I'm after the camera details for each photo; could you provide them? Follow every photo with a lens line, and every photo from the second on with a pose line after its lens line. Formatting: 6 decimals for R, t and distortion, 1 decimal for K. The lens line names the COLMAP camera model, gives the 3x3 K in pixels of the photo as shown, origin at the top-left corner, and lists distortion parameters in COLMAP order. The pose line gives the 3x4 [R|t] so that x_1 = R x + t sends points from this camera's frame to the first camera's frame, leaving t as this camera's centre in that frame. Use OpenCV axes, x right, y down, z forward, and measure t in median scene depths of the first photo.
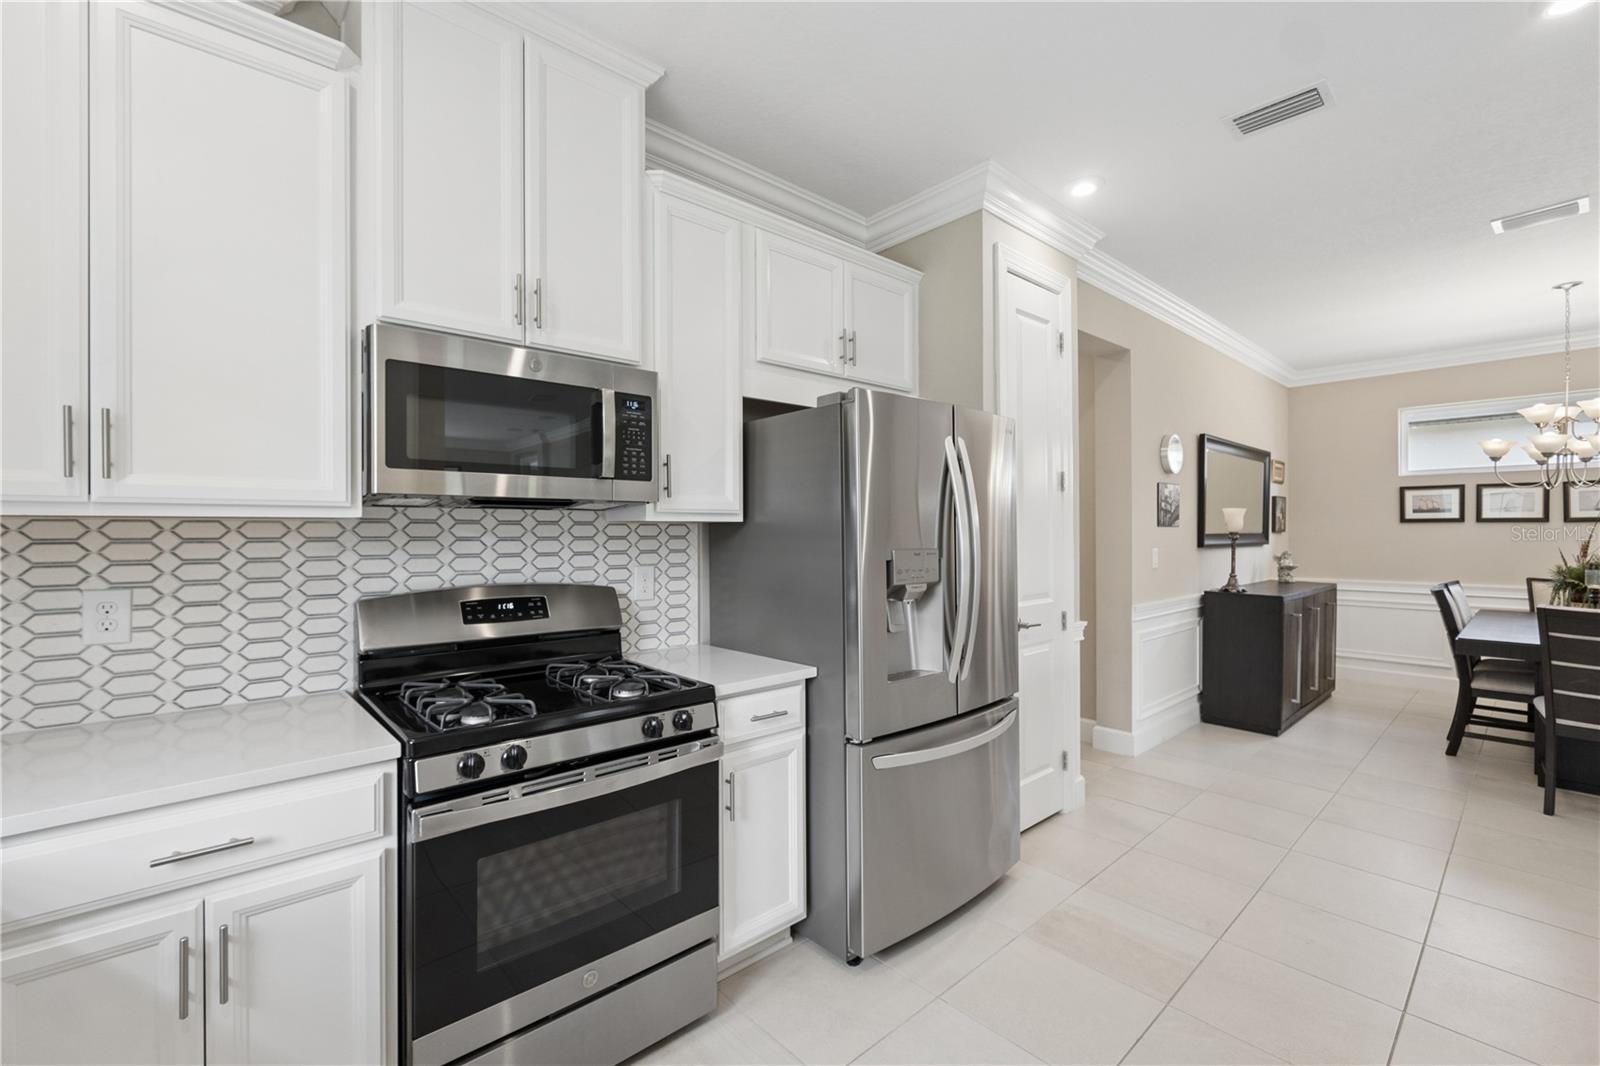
lens RADIAL K [[684.8, 0, 814.7], [0, 684.8, 538.4], [0, 0, 1]] dist [-0.001748, -0.000398]
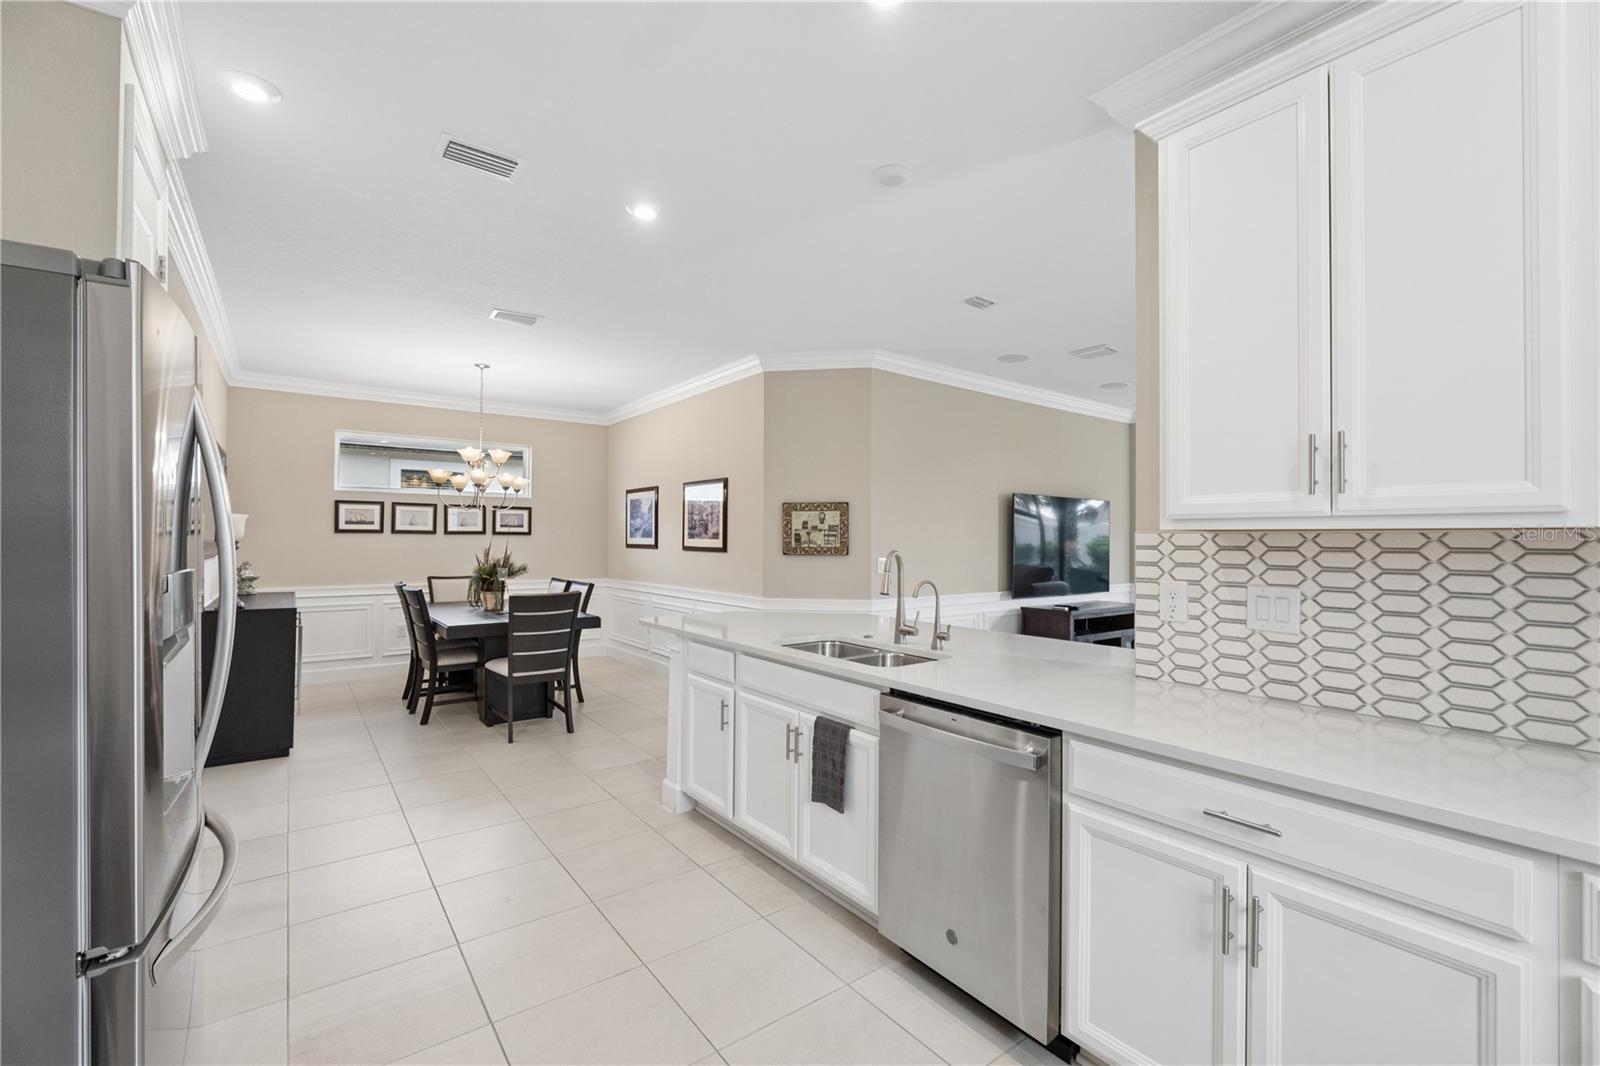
lens RADIAL K [[684.8, 0, 814.7], [0, 684.8, 538.4], [0, 0, 1]] dist [-0.001748, -0.000398]
pose [[0.091696, 0.009606, 0.995741, -0.173146], [0.003309, 0.999945, -0.009951, -0.000540], [-0.995782, 0.004208, 0.091659, 0.147212]]
